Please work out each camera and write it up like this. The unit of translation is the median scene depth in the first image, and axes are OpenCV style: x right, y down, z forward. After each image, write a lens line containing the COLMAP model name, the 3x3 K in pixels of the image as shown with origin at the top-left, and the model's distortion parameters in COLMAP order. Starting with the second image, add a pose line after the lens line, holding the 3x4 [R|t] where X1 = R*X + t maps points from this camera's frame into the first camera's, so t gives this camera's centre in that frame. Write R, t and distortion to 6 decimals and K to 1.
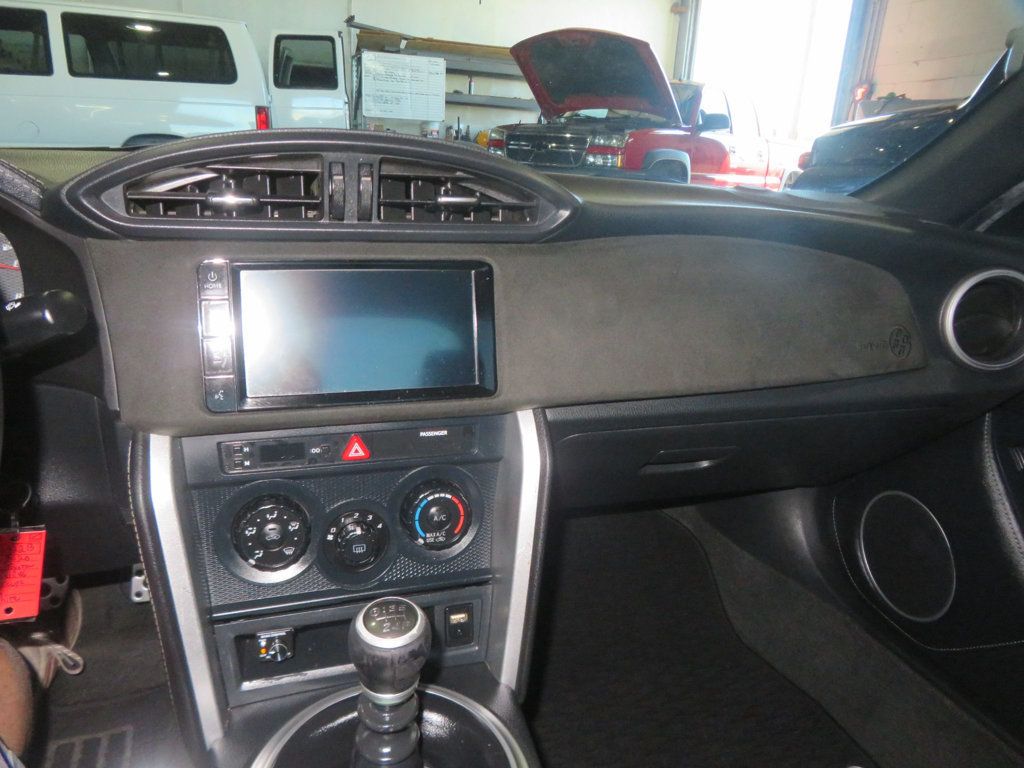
lens RADIAL K [[750.2, 0, 512.0], [0, 750.2, 384.0], [0, 0, 1]] dist [0.014691, -0.005464]
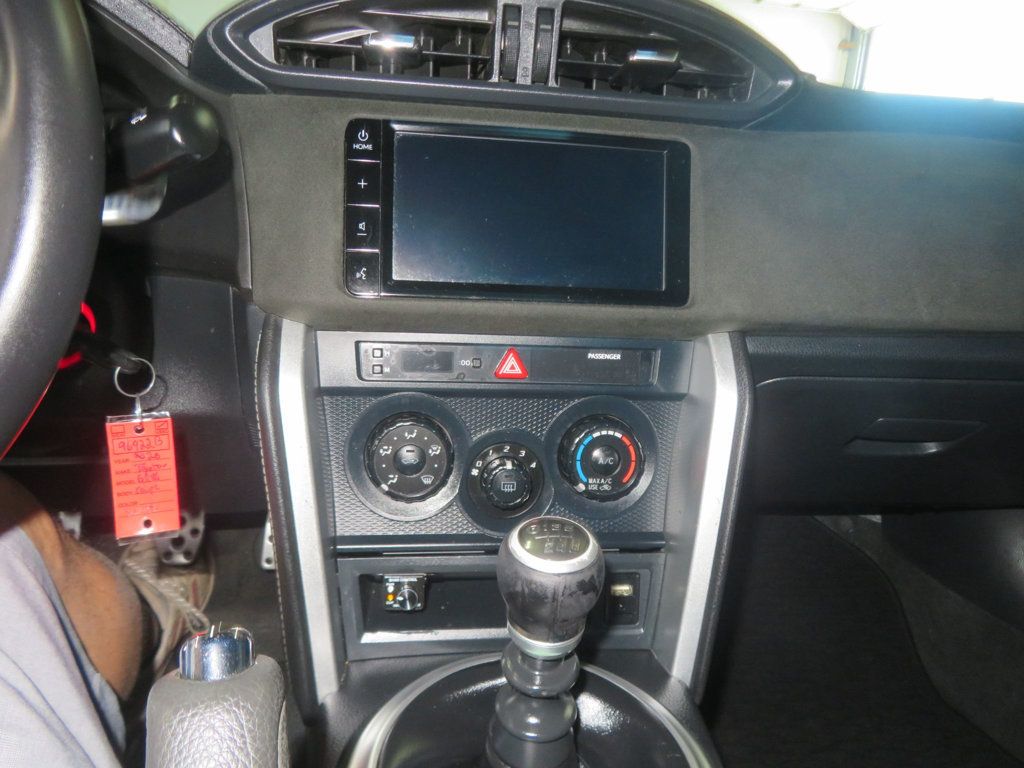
lens RADIAL K [[750.2, 0, 512.0], [0, 750.2, 384.0], [0, 0, 1]] dist [0.014691, -0.005464]
pose [[0.982462, 0.048013, -0.180174, -0.056997], [-0.058596, 0.996827, -0.053878, 0.154162], [0.177015, 0.063491, 0.982158, 0.184101]]
